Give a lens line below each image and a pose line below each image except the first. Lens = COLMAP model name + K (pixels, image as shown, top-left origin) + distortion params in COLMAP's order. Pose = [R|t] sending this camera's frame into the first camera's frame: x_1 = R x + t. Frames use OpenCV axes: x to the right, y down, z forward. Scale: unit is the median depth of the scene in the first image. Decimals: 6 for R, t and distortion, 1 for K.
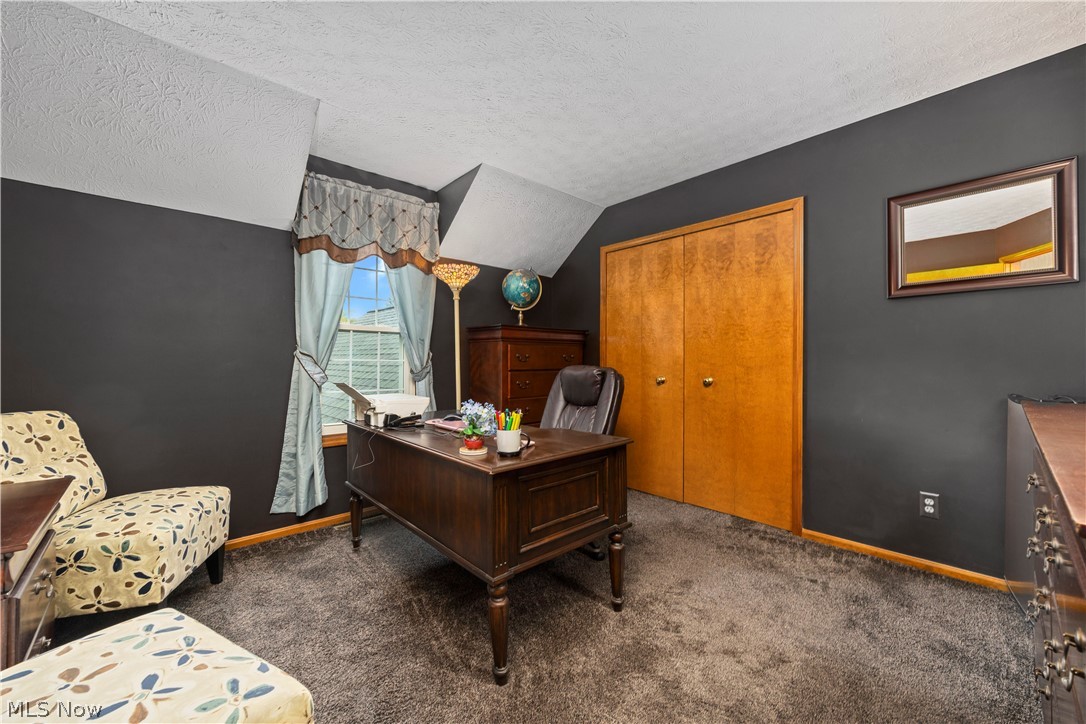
lens RADIAL K [[432.1, 0, 543.3], [0, 432.1, 361.2], [0, 0, 1]] dist [0.001700, -0.000020]
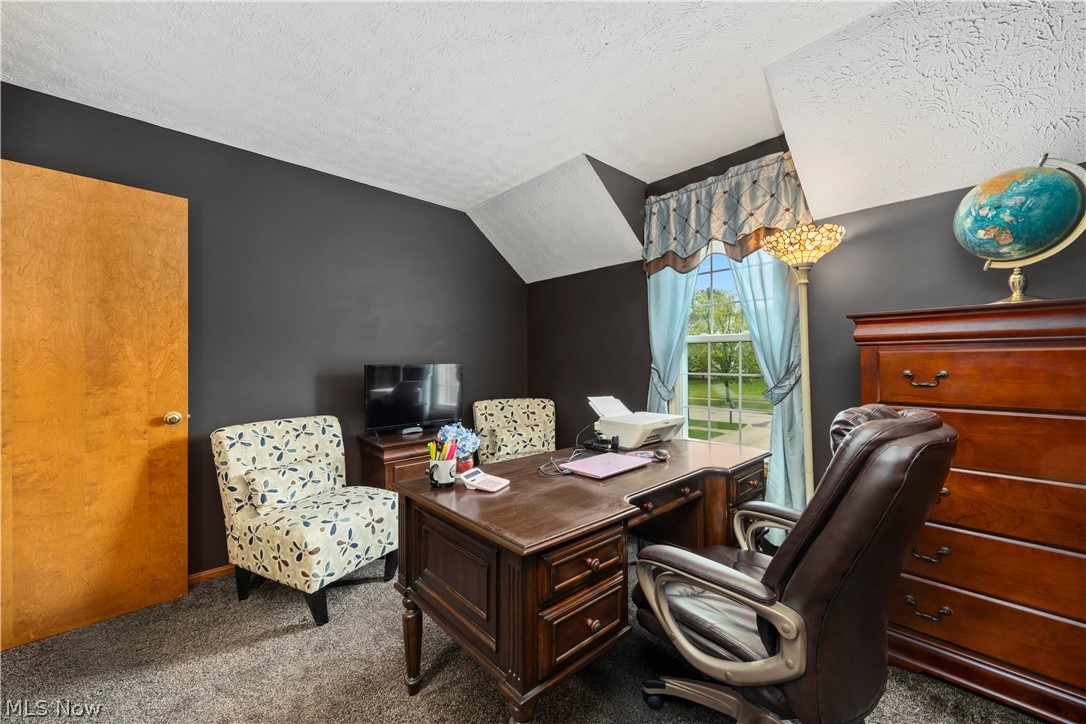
lens RADIAL K [[432.1, 0, 543.1], [0, 432.1, 358.9], [0, 0, 1]] dist [0.001700, -0.000020]
pose [[-0.012991, -0.008872, -0.999876, 0.479064], [0.001018, 0.999960, -0.008886, -0.027831], [0.999915, -0.001133, -0.012982, 0.669466]]
